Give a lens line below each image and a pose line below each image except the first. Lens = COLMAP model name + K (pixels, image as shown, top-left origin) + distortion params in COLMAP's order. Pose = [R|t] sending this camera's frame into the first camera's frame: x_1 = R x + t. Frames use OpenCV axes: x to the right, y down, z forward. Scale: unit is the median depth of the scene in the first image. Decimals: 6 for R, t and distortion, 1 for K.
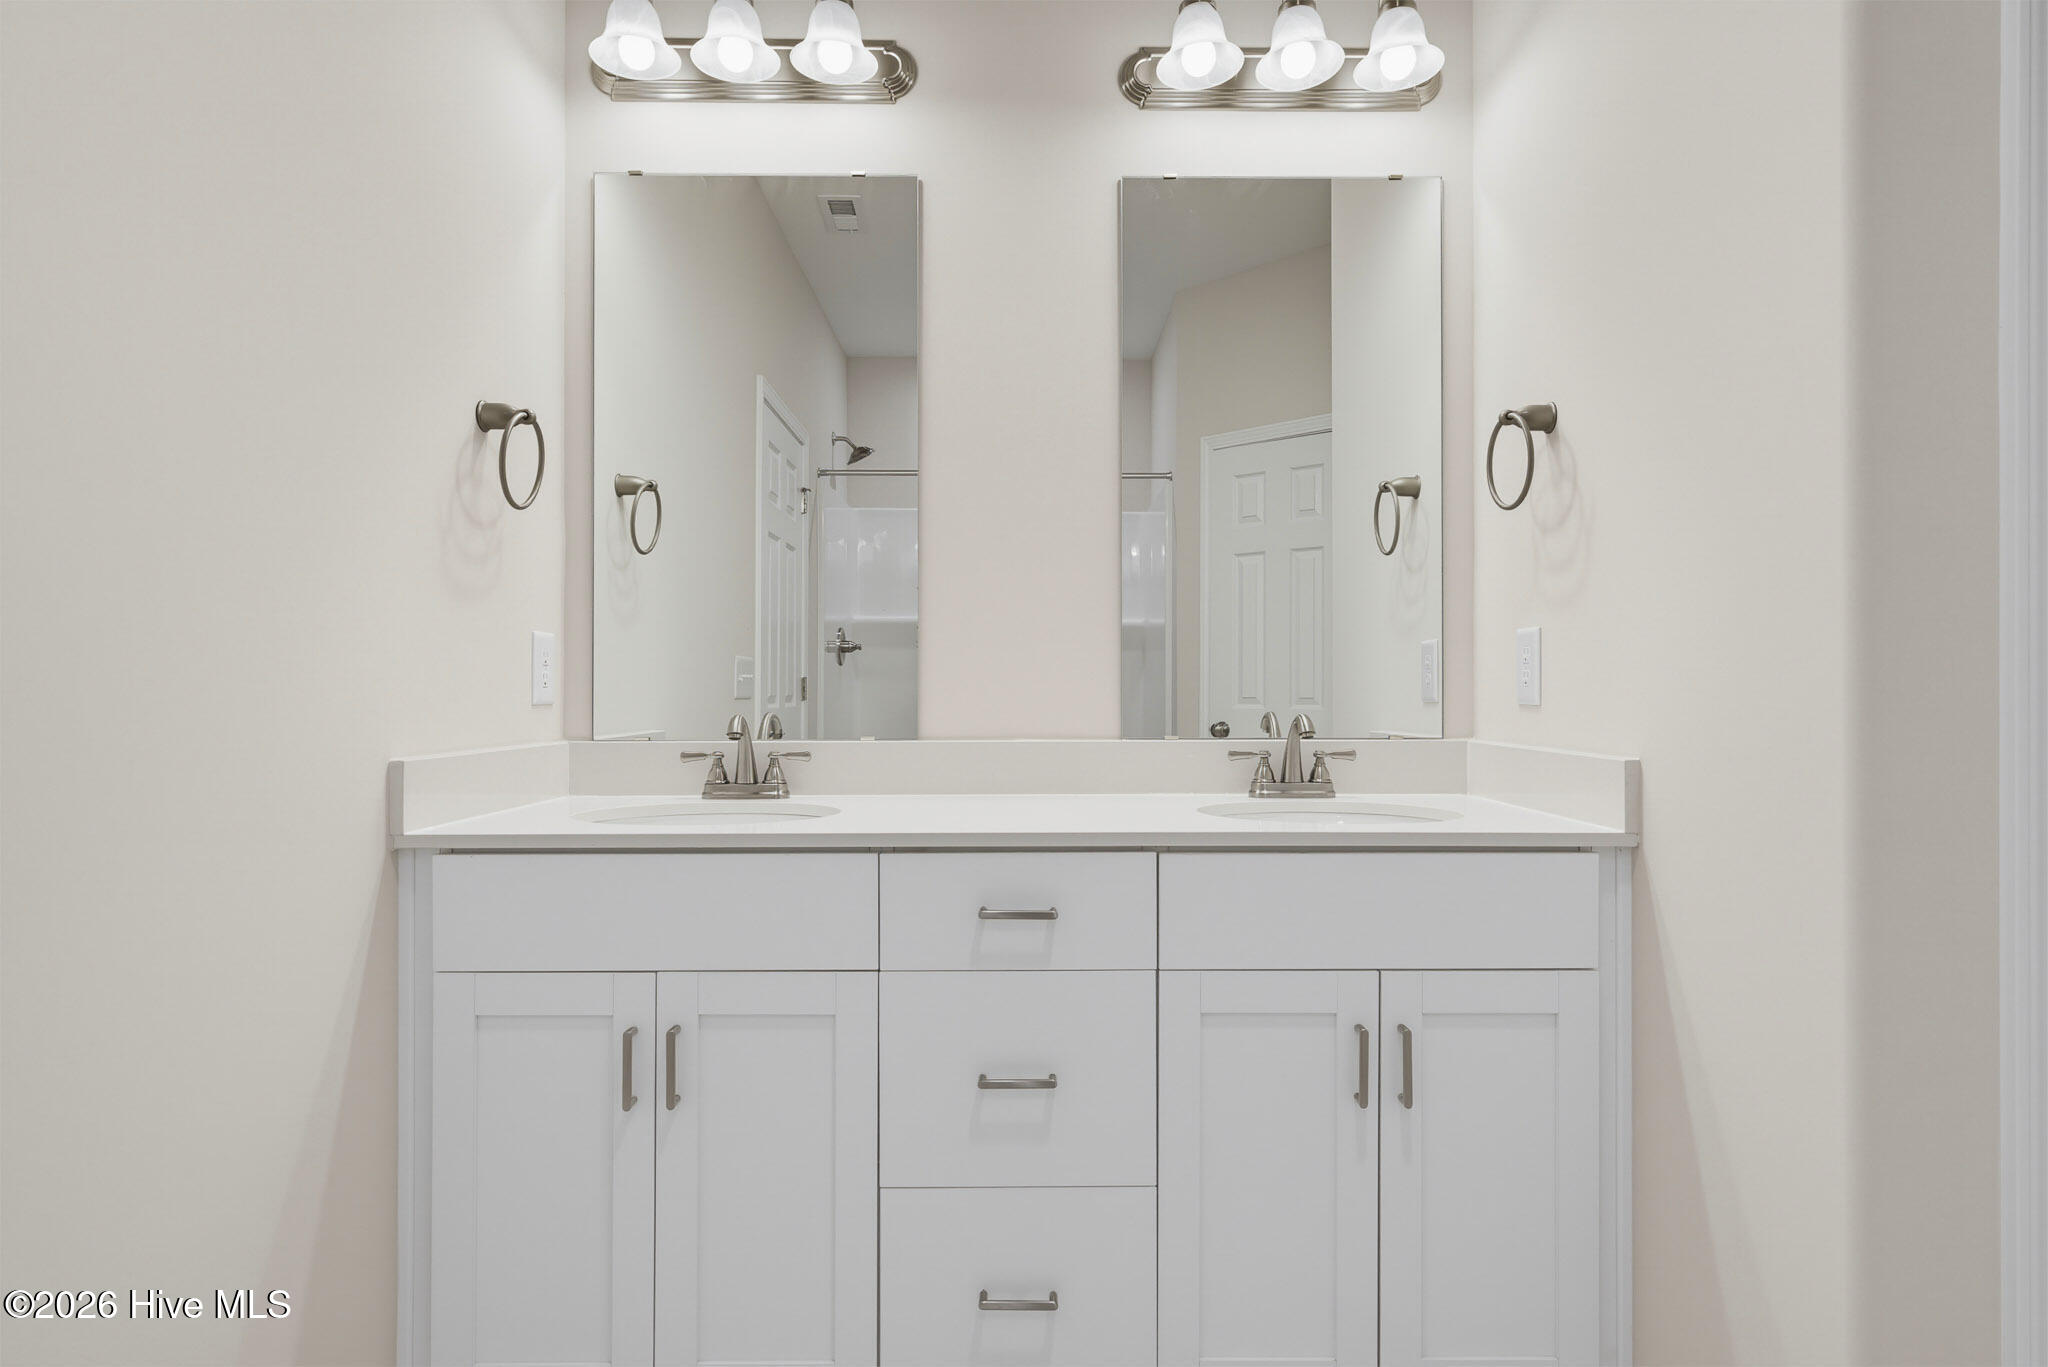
lens RADIAL K [[1107.0, 0, 1032.6], [0, 1107.0, 681.0], [0, 0, 1]] dist [-0.002970, 0.001237]
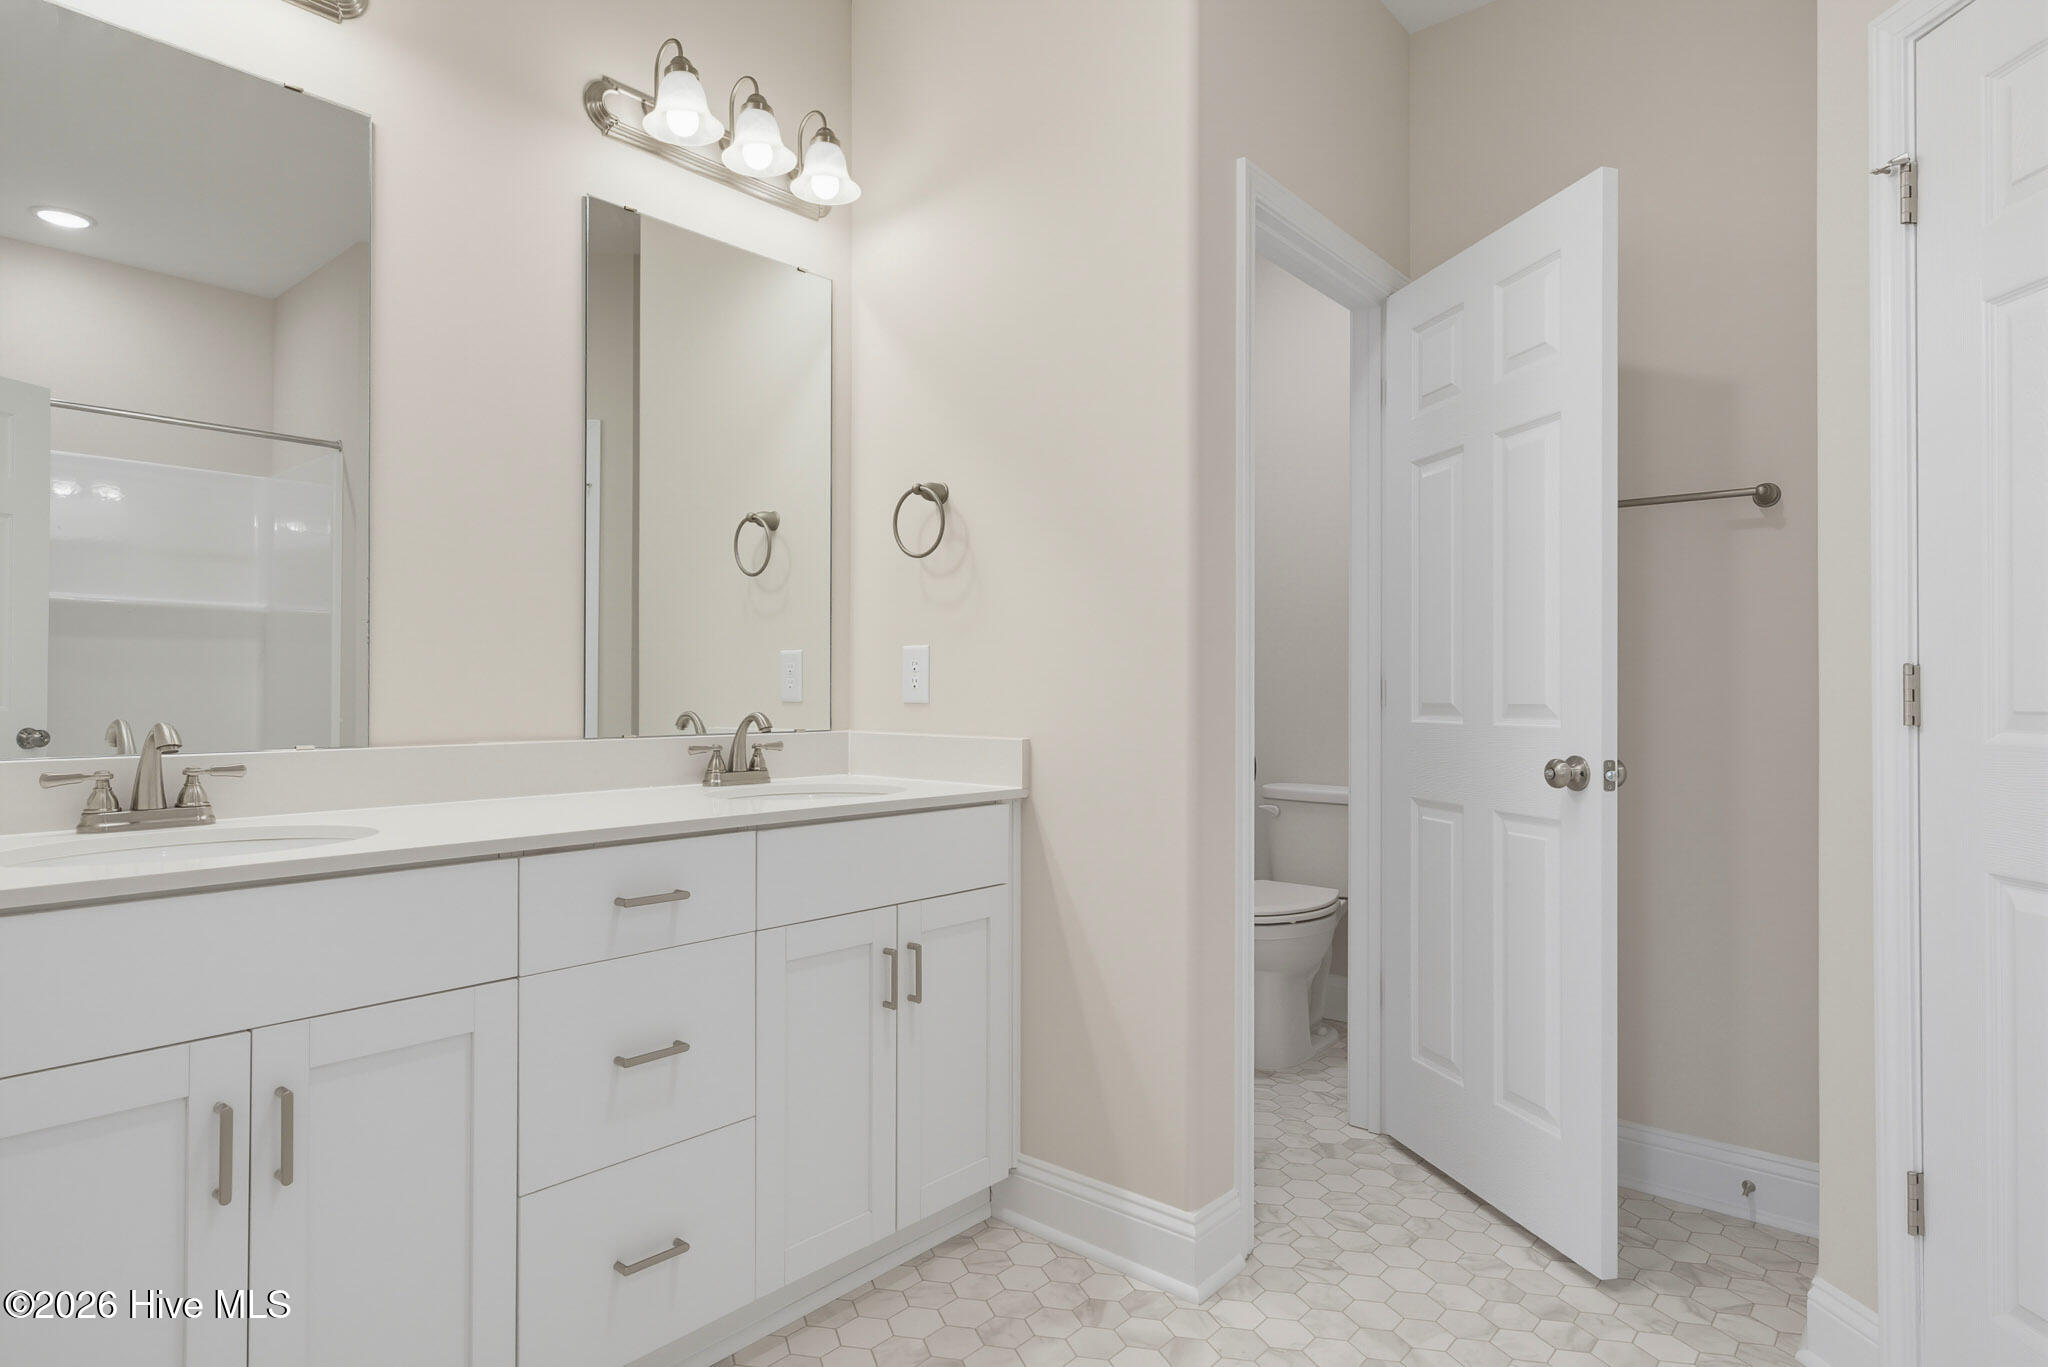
lens RADIAL K [[1123.6, 0, 1018.3], [0, 1123.6, 673.2], [0, 0, 1]] dist [0.026747, 0.000219]
pose [[0.669836, 0.013615, 0.742385, -0.454580], [-0.008185, 0.999907, -0.010953, -0.000837], [-0.742464, 0.001261, 0.669884, -0.005396]]
